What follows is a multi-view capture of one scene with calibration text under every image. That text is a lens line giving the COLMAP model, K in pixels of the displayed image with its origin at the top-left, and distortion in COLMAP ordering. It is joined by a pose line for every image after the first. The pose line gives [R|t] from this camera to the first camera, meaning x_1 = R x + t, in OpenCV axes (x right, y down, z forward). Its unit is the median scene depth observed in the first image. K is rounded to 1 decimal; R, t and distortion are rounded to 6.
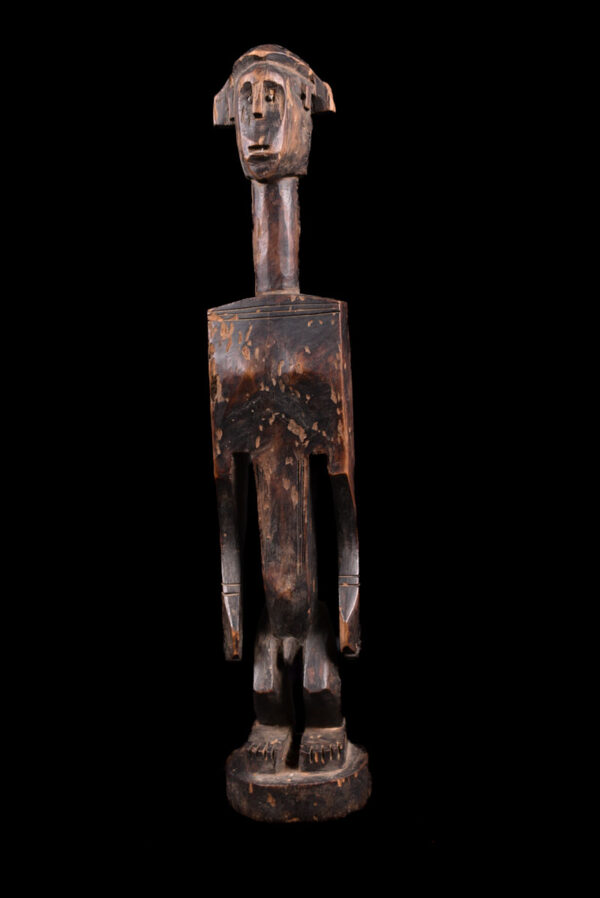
lens RADIAL K [[905.0, 0, 300.0], [0, 905.0, 449.0], [0, 0, 1]] dist [-0.082007, -0.003132]
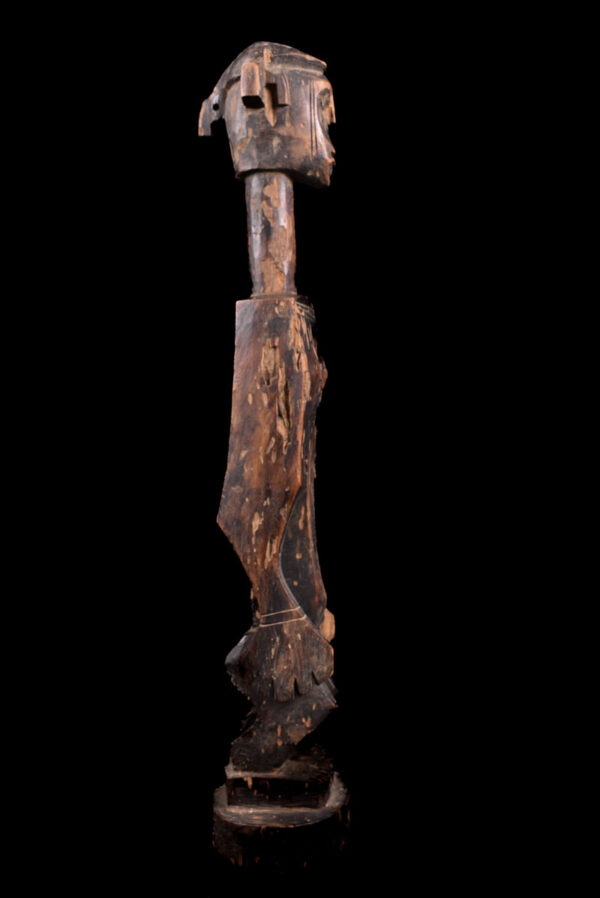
lens RADIAL K [[905.0, 0, 300.0], [0, 905.0, 449.0], [0, 0, 1]] dist [-0.082007, -0.003132]
pose [[-0.037334, 0.019564, 0.999111, -1.008832], [0.117627, 0.992944, -0.015047, 0.009329], [-0.992356, 0.116961, -0.039372, 1.053651]]
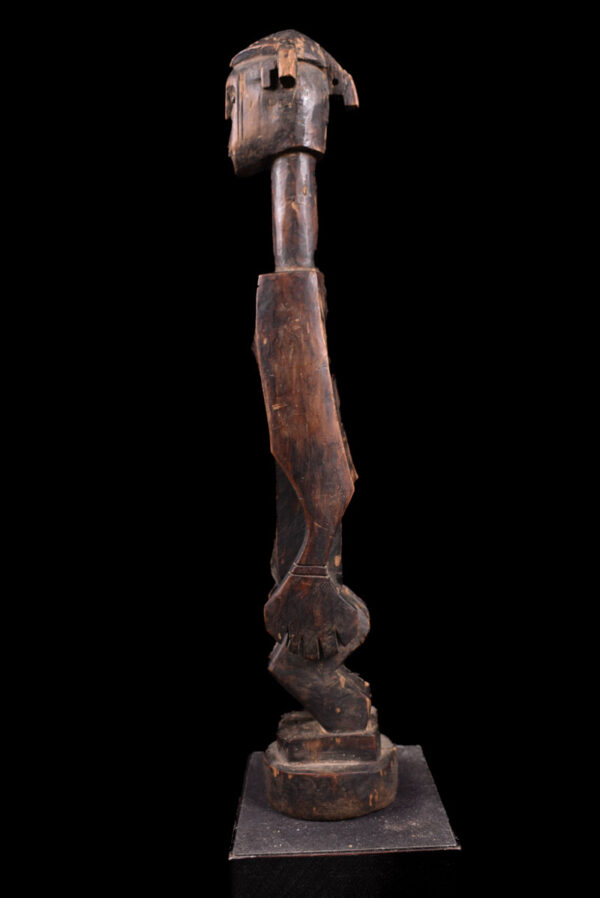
lens RADIAL K [[905.0, 0, 300.0], [0, 905.0, 449.0], [0, 0, 1]] dist [-0.082007, -0.003132]
pose [[0.071003, 0.042393, -0.996575, 1.010175], [-0.034405, 0.998606, 0.040028, -0.016003], [0.996883, 0.031445, 0.072363, 0.958990]]
